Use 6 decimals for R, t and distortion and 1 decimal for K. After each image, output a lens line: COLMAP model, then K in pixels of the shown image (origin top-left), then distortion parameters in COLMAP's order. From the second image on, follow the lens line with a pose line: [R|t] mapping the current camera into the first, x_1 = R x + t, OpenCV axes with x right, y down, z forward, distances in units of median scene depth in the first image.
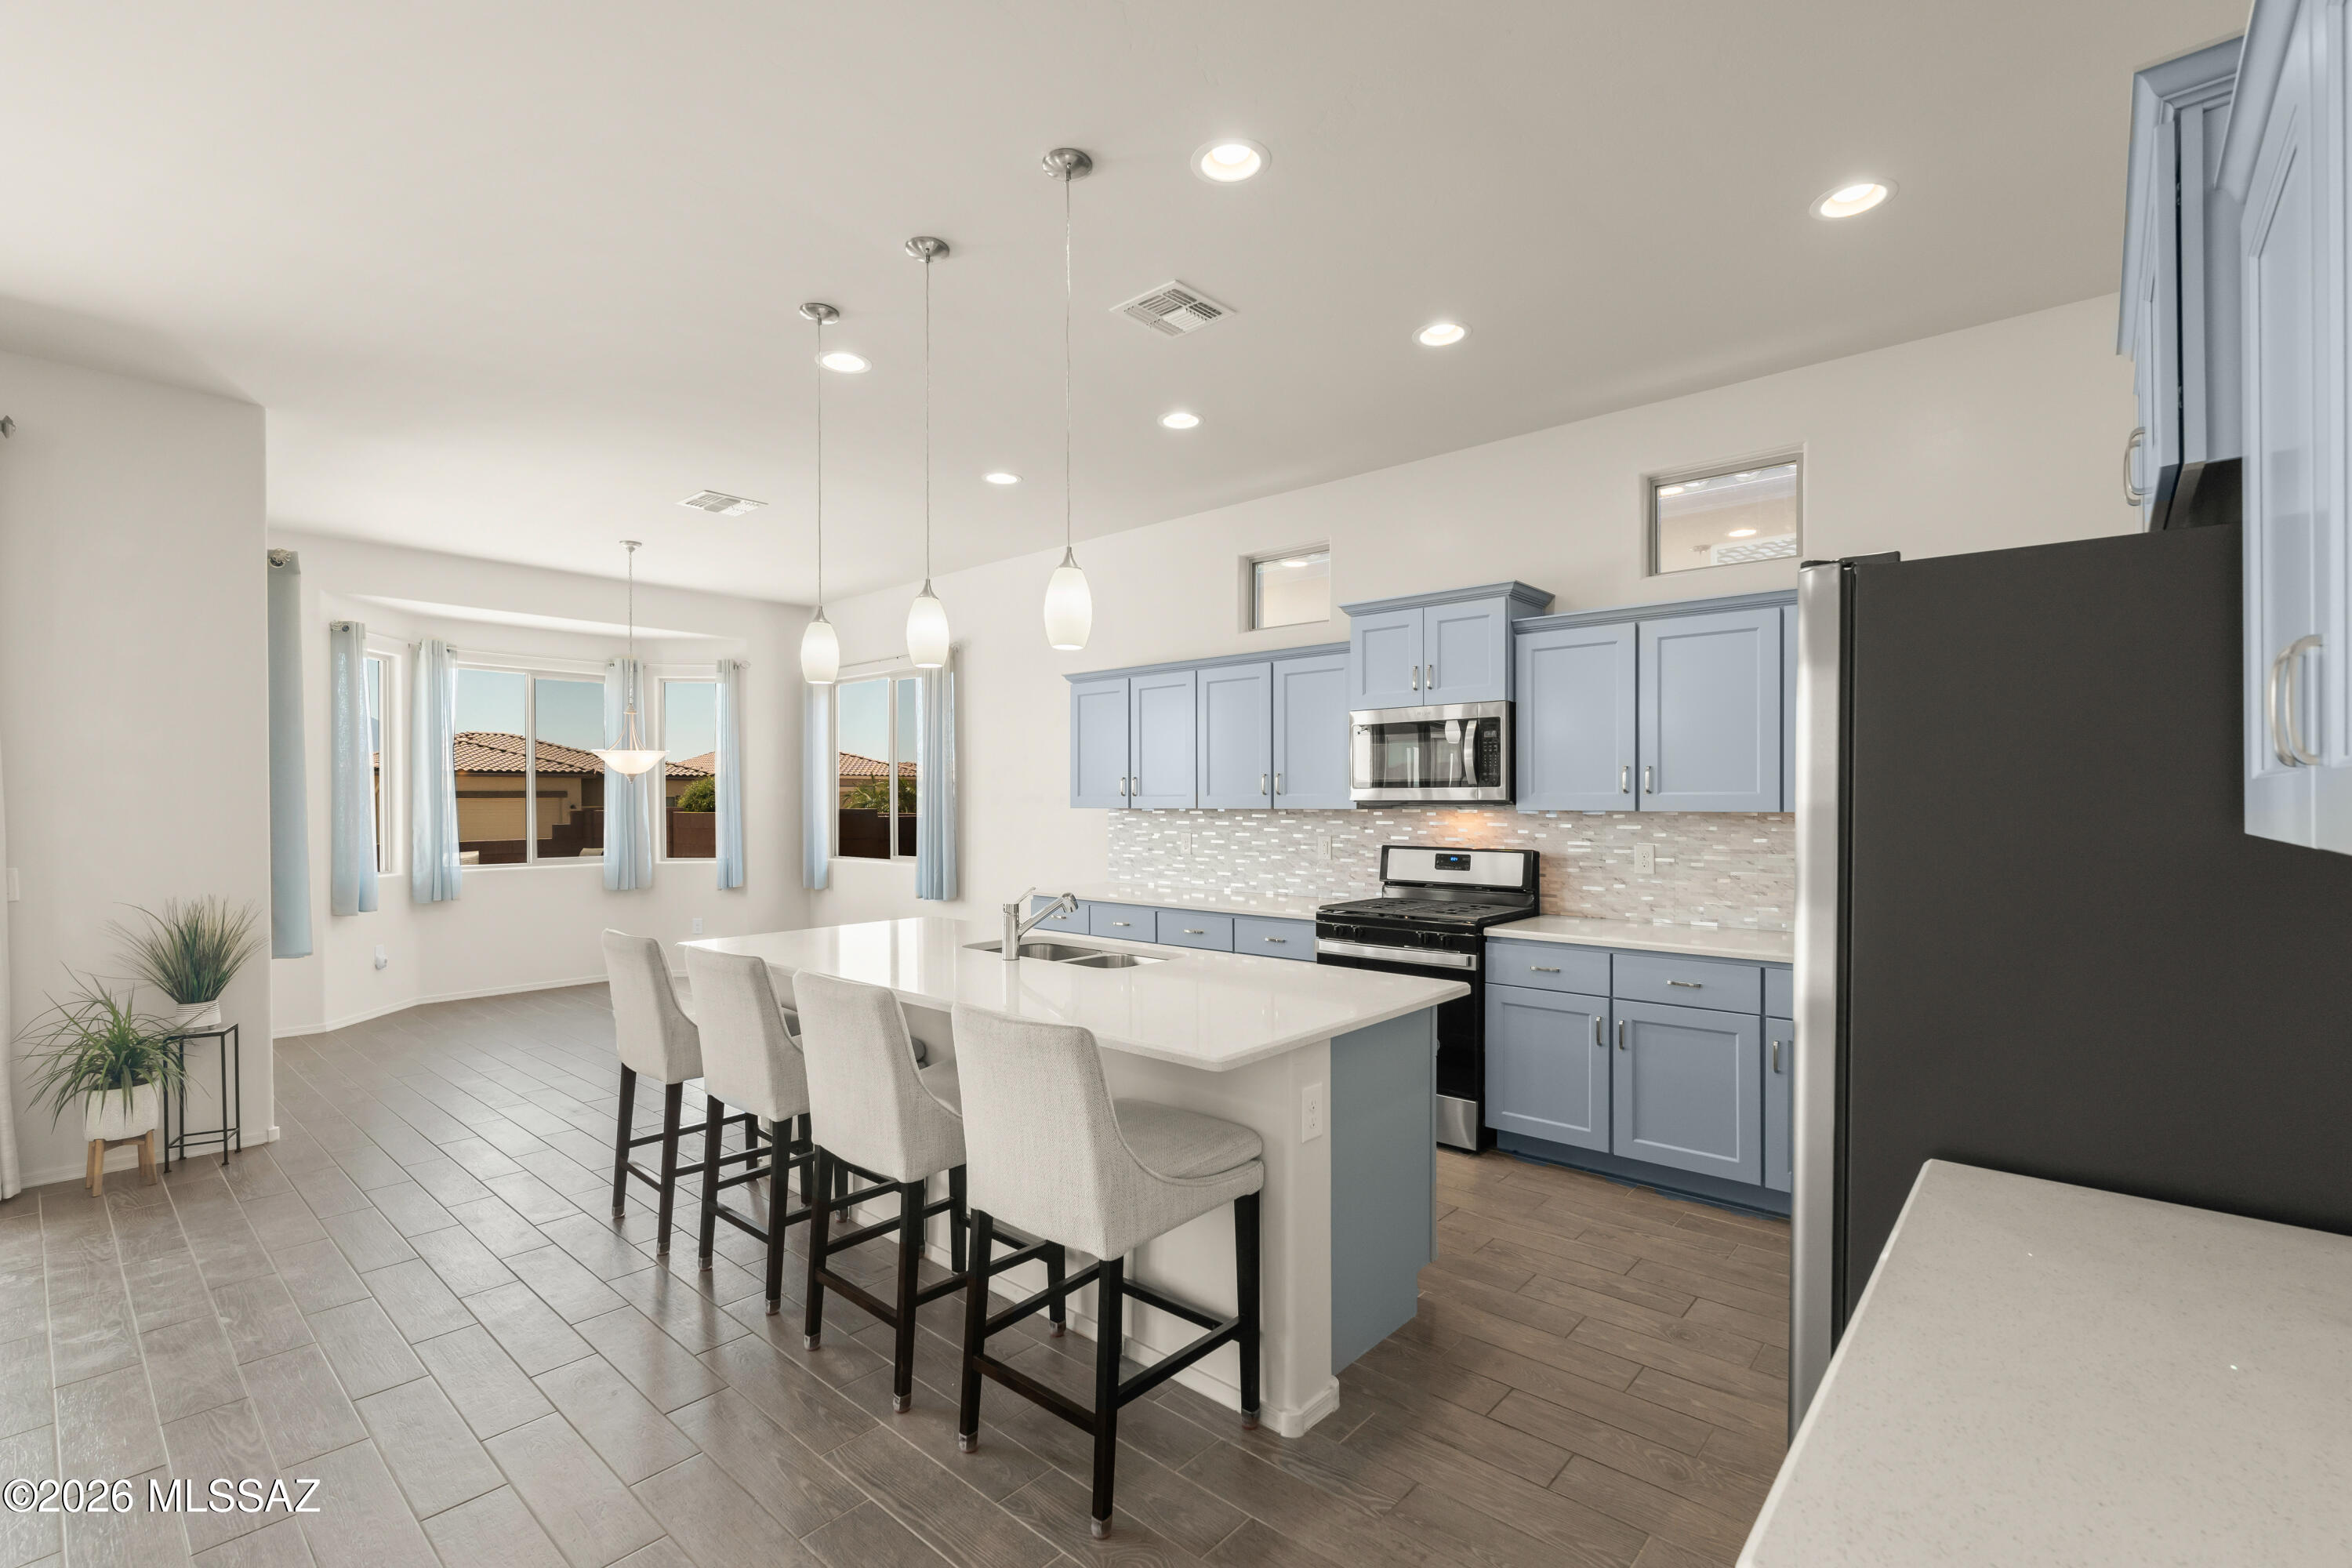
lens RADIAL K [[1040.1, 0, 1167.1], [0, 1040.1, 801.9], [0, 0, 1]] dist [-0.002696, 0.000416]
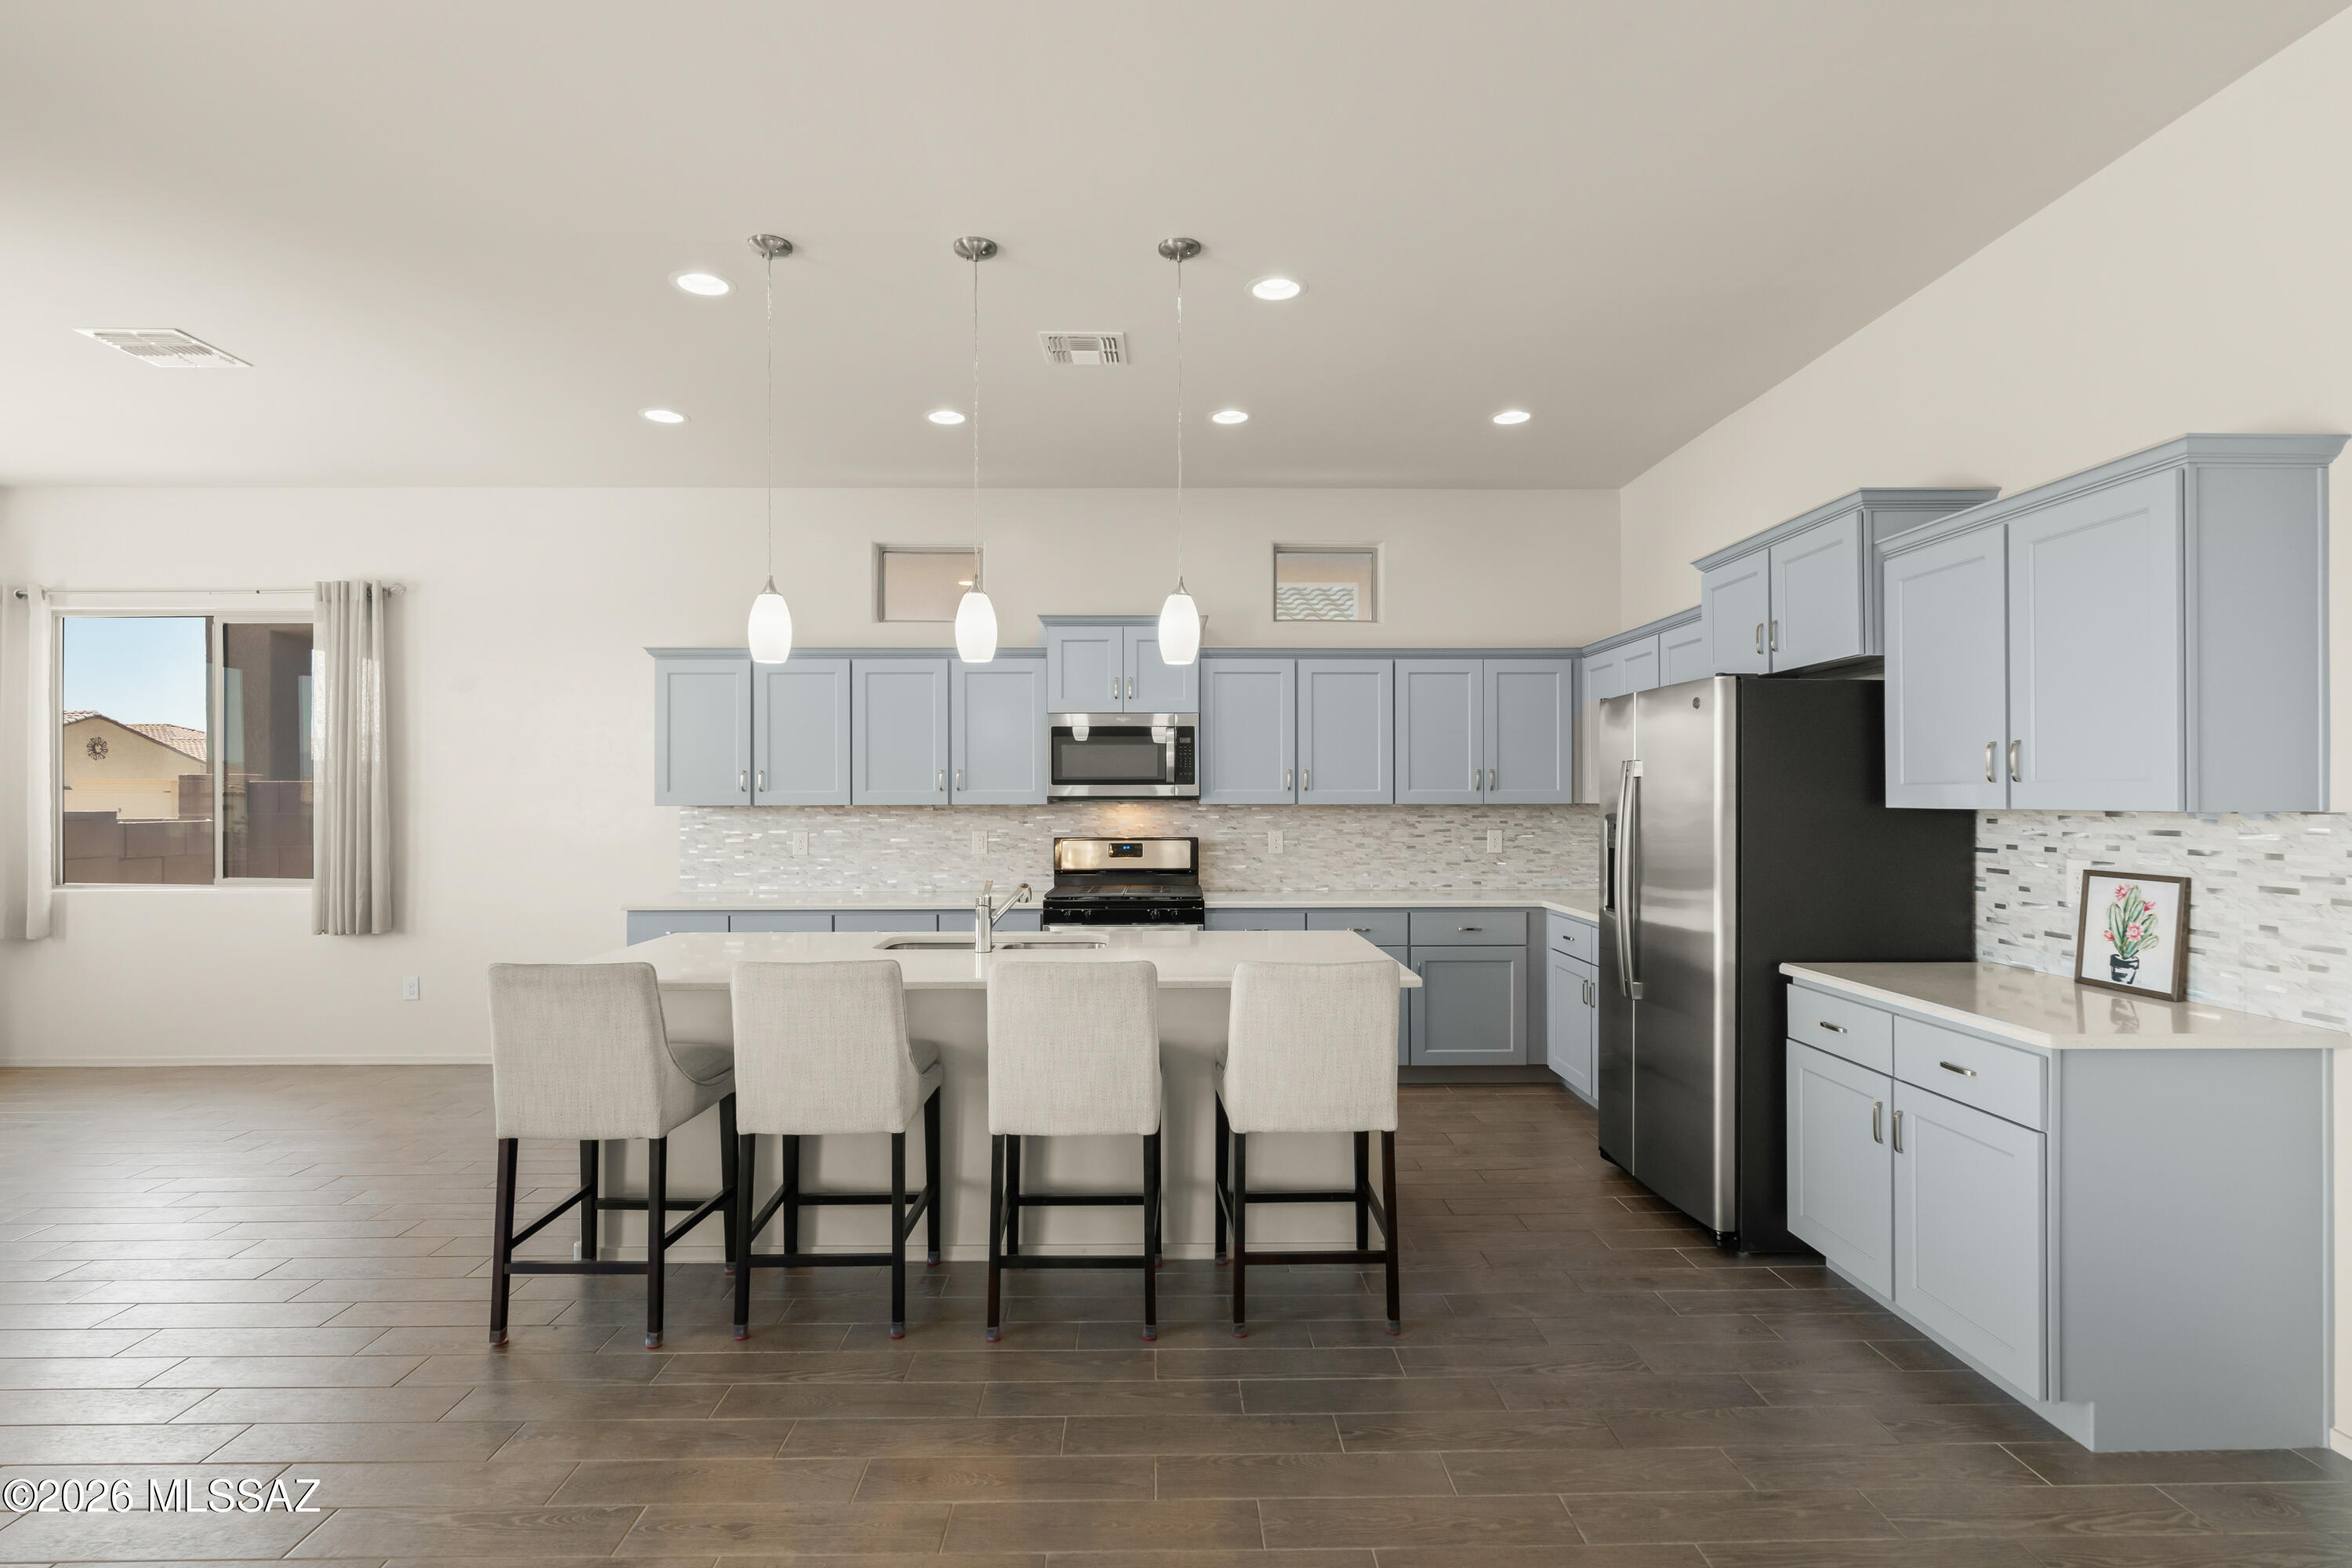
lens RADIAL K [[1158.7, 0, 1170.6], [0, 1158.7, 788.7], [0, 0, 1]] dist [0.001443, -0.000463]
pose [[0.735787, 0.004526, 0.677198, -0.578879], [0.002422, 0.999954, -0.009315, 0.002434], [-0.677209, 0.008494, 0.735742, 0.032971]]
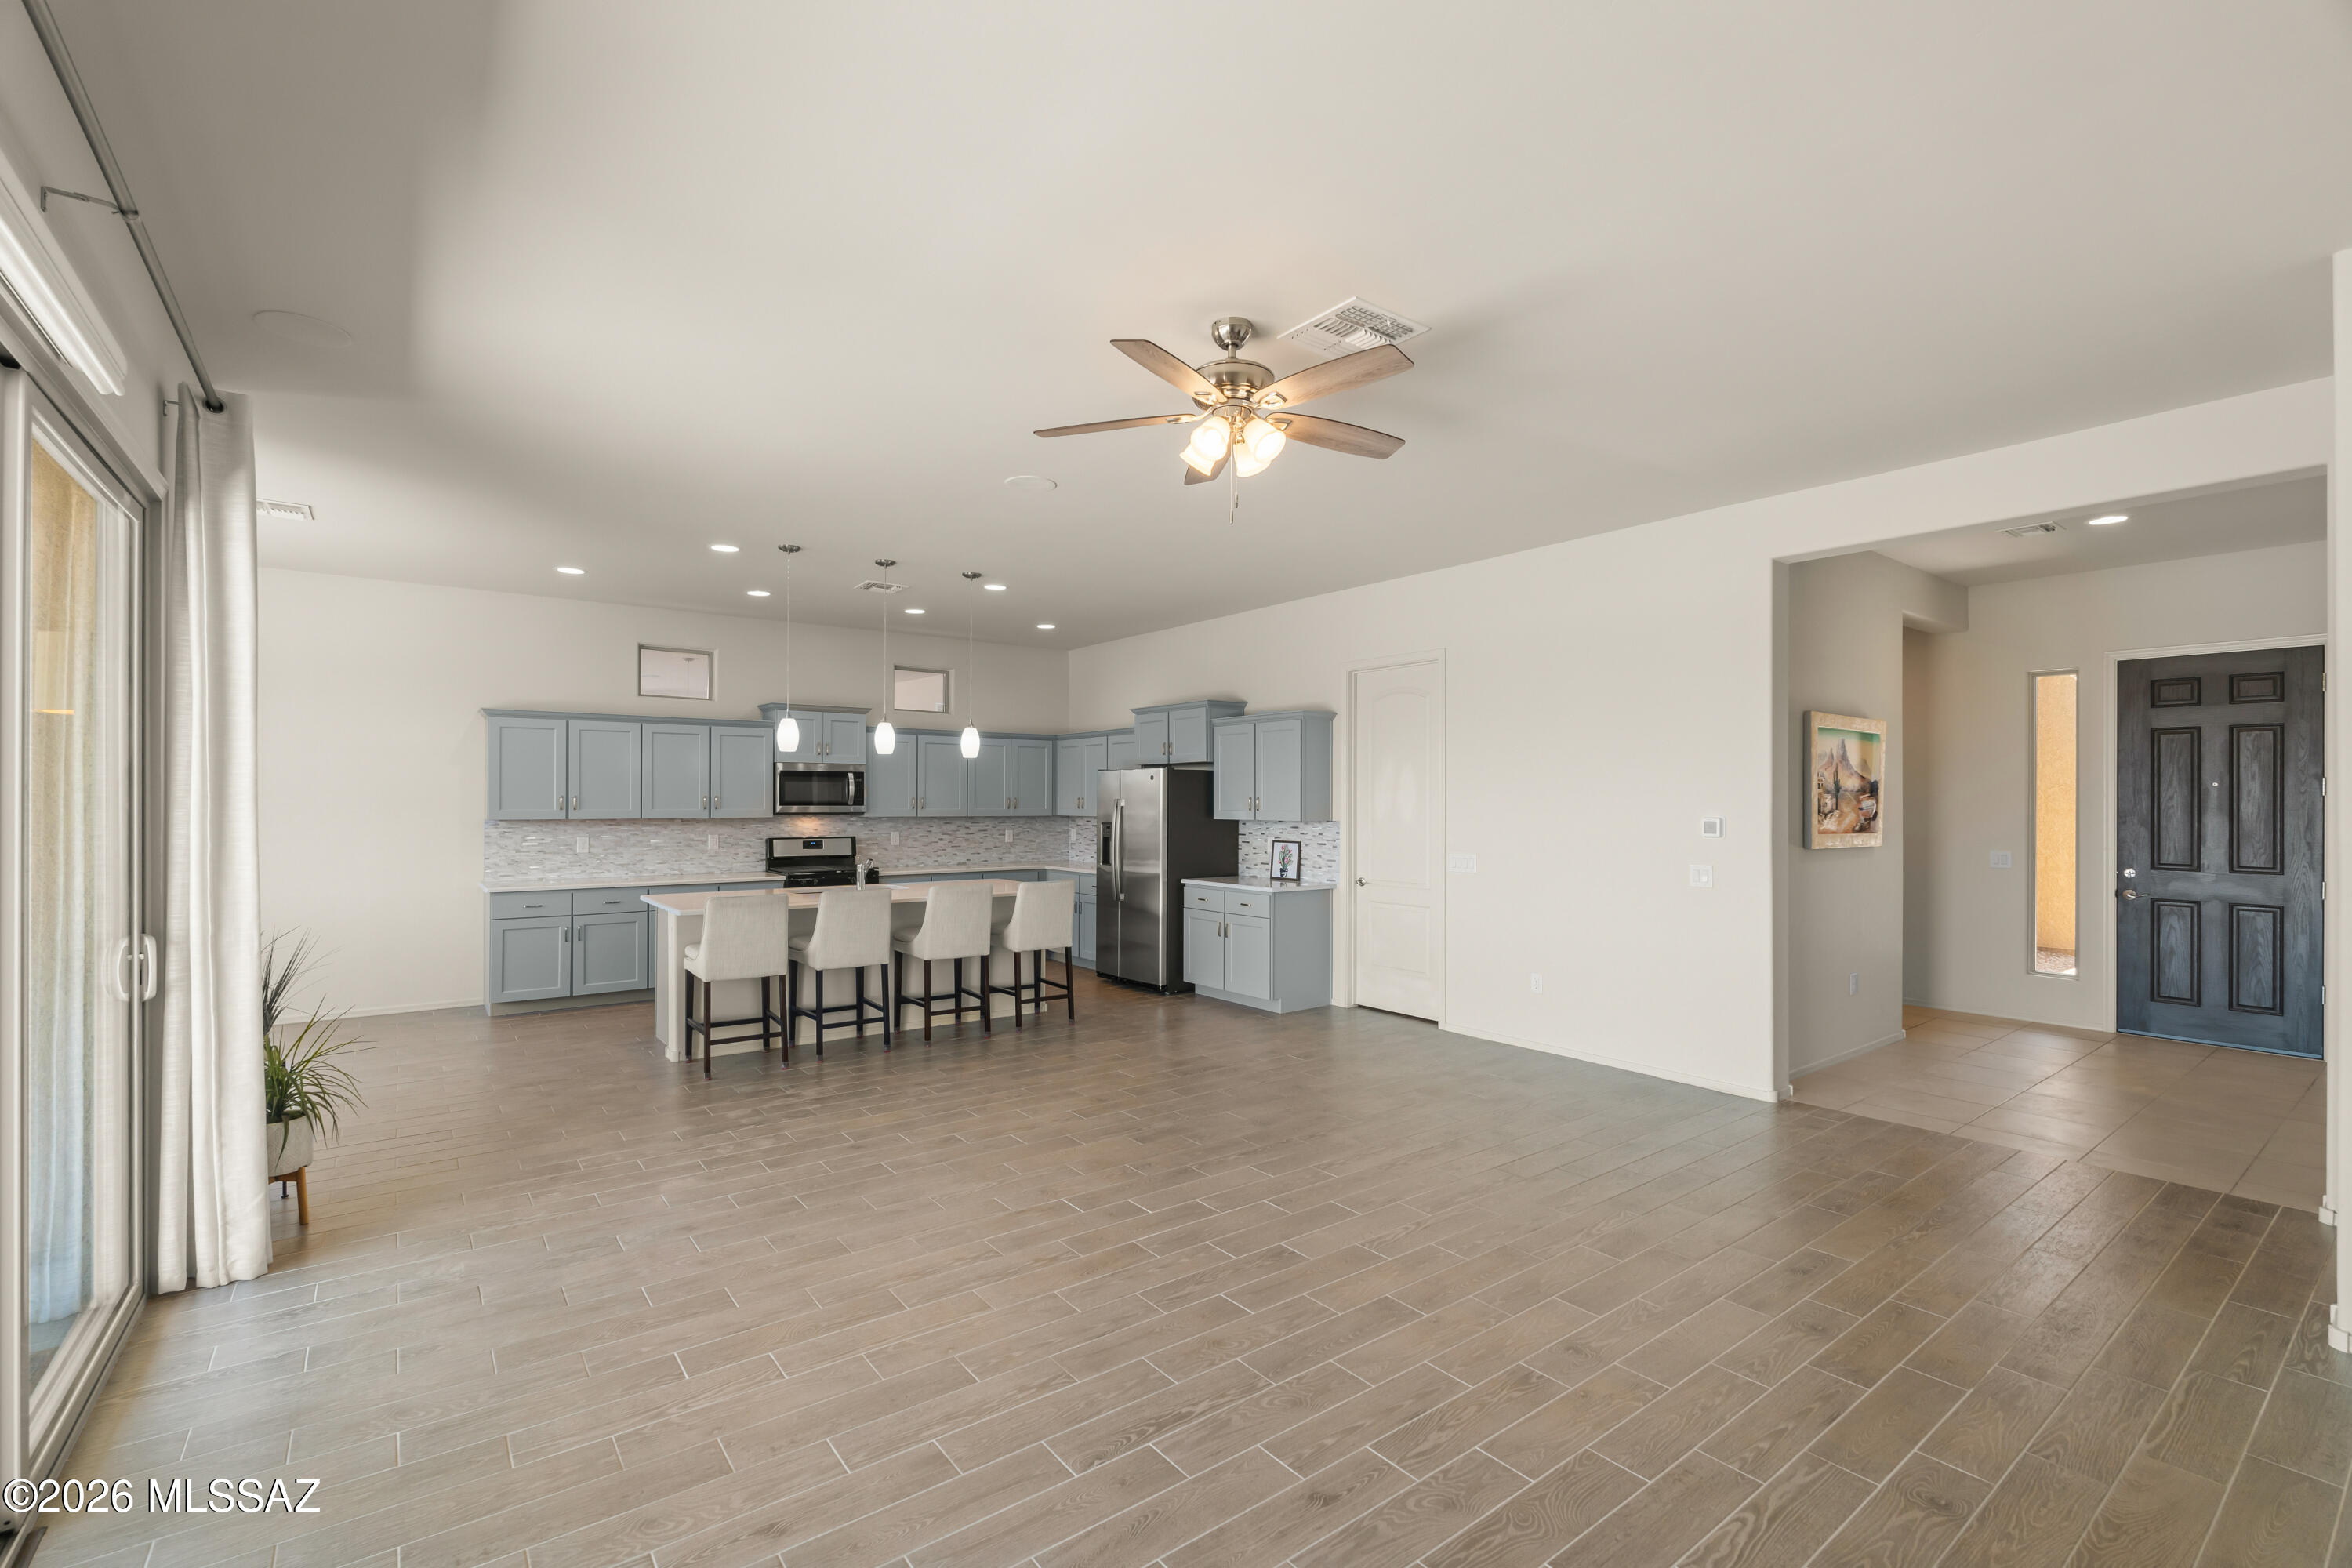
lens RADIAL K [[1040.1, 0, 1171.4], [0, 1040.1, 789.4], [0, 0, 1]] dist [-0.002696, 0.000416]
pose [[0.193652, 0.013048, 0.980983, -1.528351], [-0.000663, 0.999913, -0.013169, -0.019528], [-0.981070, 0.001900, 0.193644, -0.005597]]
